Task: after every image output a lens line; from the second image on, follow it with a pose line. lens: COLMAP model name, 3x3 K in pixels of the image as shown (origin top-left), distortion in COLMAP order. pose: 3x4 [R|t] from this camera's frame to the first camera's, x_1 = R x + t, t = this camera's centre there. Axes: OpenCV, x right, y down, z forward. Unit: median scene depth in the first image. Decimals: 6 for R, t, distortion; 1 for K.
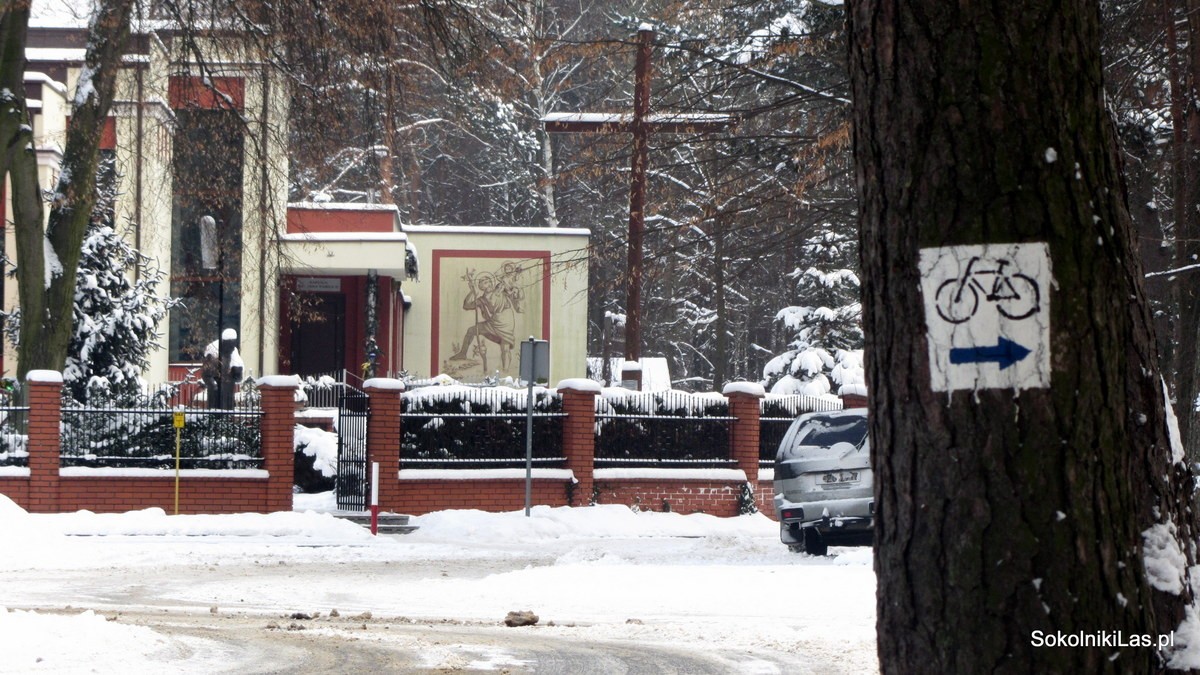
lens RADIAL K [[5755.3, 0, 600.0], [0, 5755.3, 337.7], [0, 0, 1]] dist [-0.200298, 0.000000]
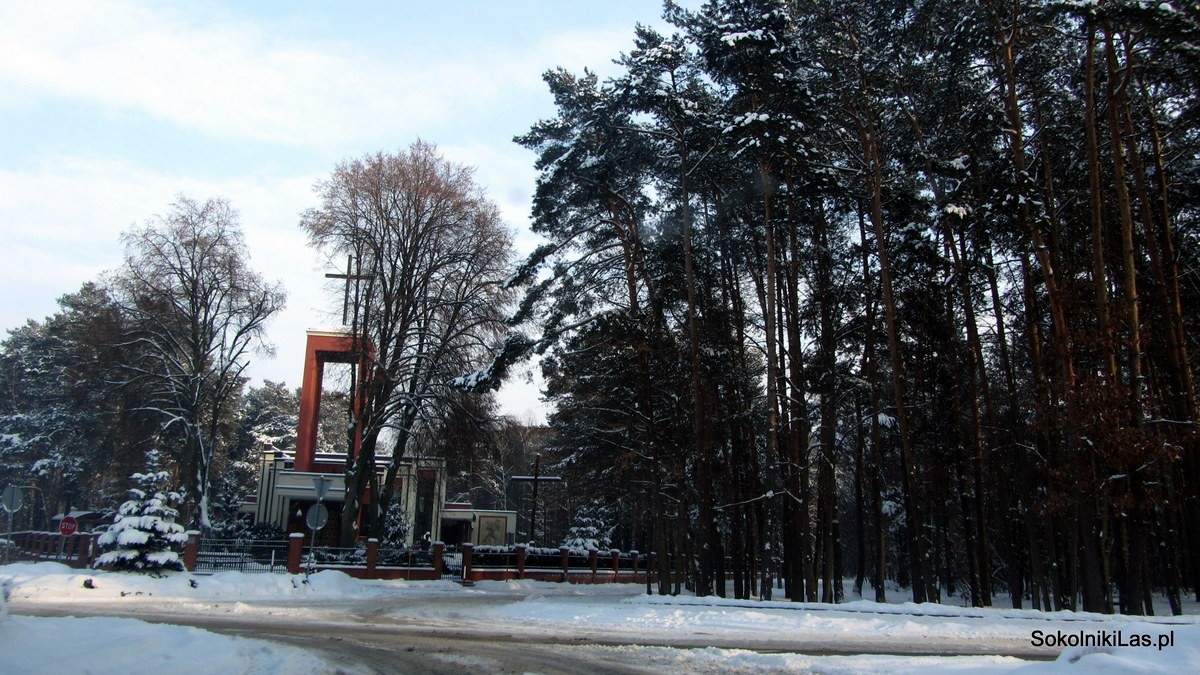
lens RADIAL K [[1011.5, 0, 603.2], [0, 1011.5, 338.1], [0, 0, 1]] dist [-0.002662, 0.000247]
pose [[0.995117, 0.037121, 0.091452, -0.013873], [-0.017916, 0.979121, -0.202488, 0.007389], [-0.097059, 0.199861, 0.975005, 0.298185]]
